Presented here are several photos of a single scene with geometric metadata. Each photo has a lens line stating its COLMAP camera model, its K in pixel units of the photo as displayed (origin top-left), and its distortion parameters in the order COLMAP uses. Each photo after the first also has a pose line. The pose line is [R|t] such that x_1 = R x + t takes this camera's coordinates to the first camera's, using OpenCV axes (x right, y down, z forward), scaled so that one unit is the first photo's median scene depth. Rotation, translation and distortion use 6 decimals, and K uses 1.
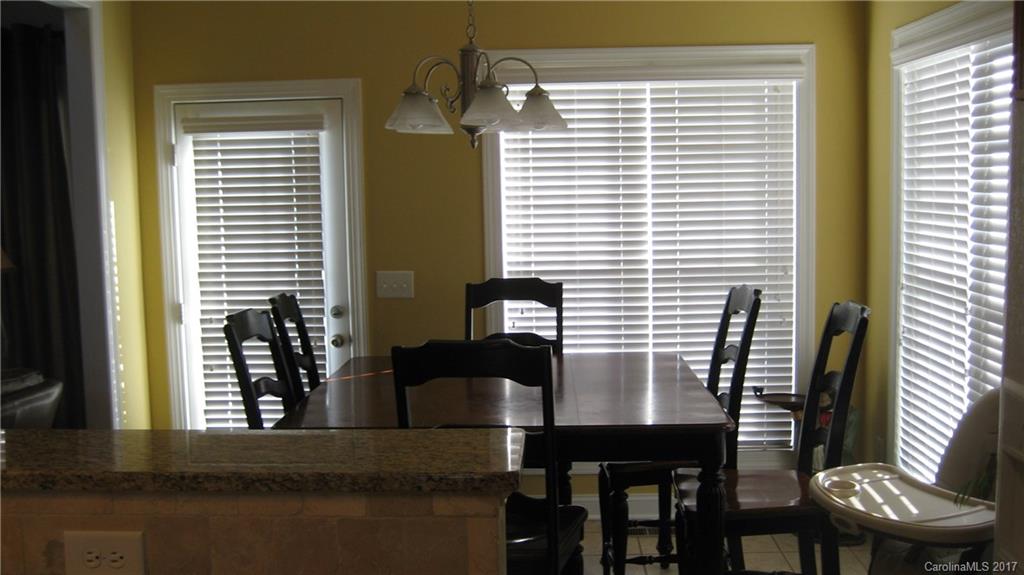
lens RADIAL K [[1049.2, 0, 515.8], [0, 1049.2, 285.1], [0, 0, 1]] dist [-0.109289, 0.000000]
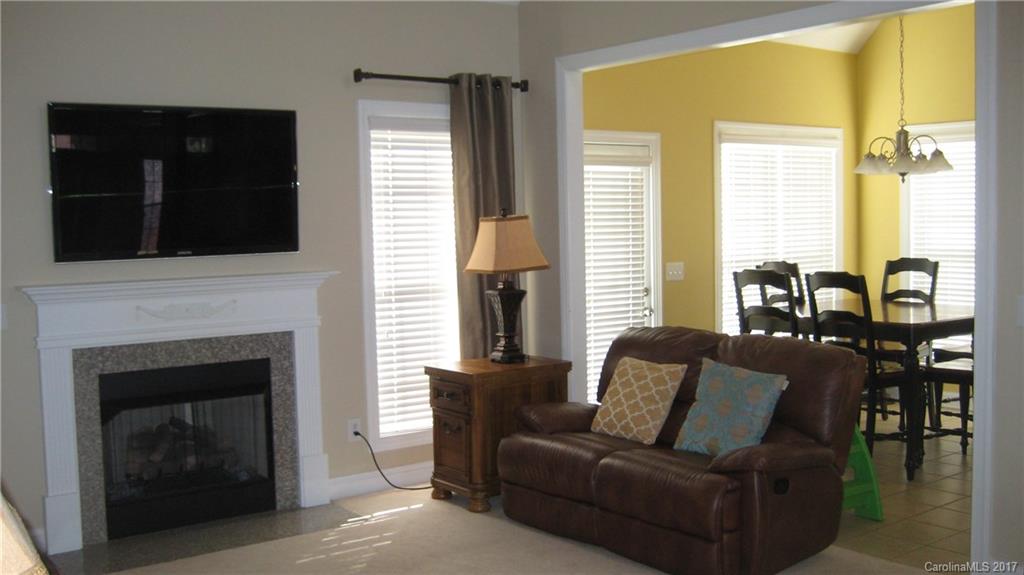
lens RADIAL K [[1049.2, 0, 489.5], [0, 1049.2, 292.4], [0, 0, 1]] dist [-0.109289, 0.000000]
pose [[0.806401, -0.044172, 0.589717, -3.688511], [0.070686, 0.997257, -0.021960, 0.079457], [-0.587130, 0.059393, 0.807311, 0.222395]]
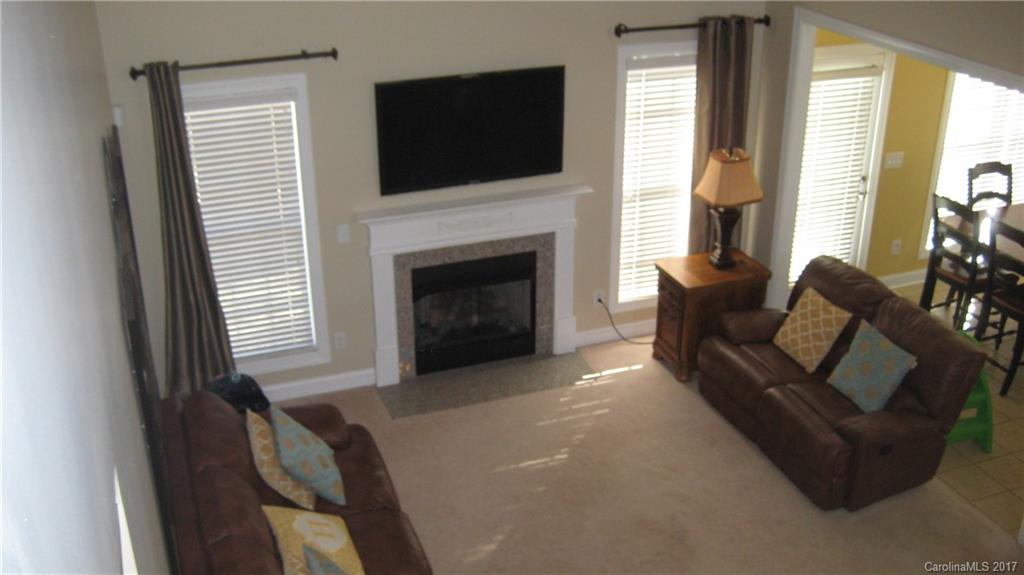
lens RADIAL K [[1049.2, 0, 507.4], [0, 1049.2, 288.4], [0, 0, 1]] dist [-0.109289, 0.000000]
pose [[0.935626, -0.141747, 0.323282, -3.853503], [0.027851, 0.942621, 0.332700, -1.104532], [-0.351892, -0.302279, 0.885889, -0.543454]]
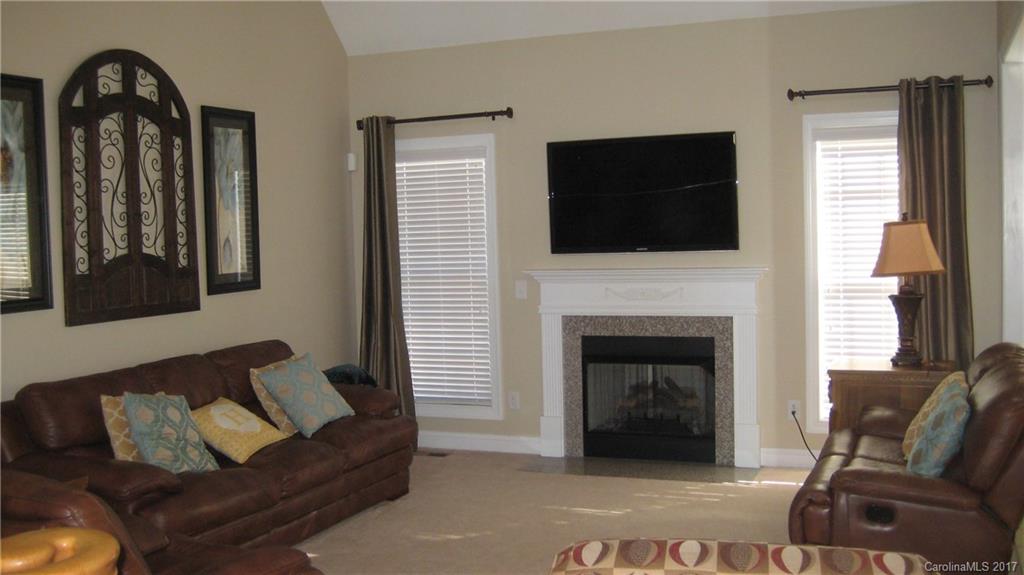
lens RADIAL K [[1049.2, 0, 515.5], [0, 1049.2, 289.6], [0, 0, 1]] dist [-0.109289, 0.000000]
pose [[0.929447, 0.010422, -0.368808, -1.613841], [-0.018038, 0.999689, -0.017208, 0.064805], [0.368514, 0.022646, 0.929346, -0.663478]]
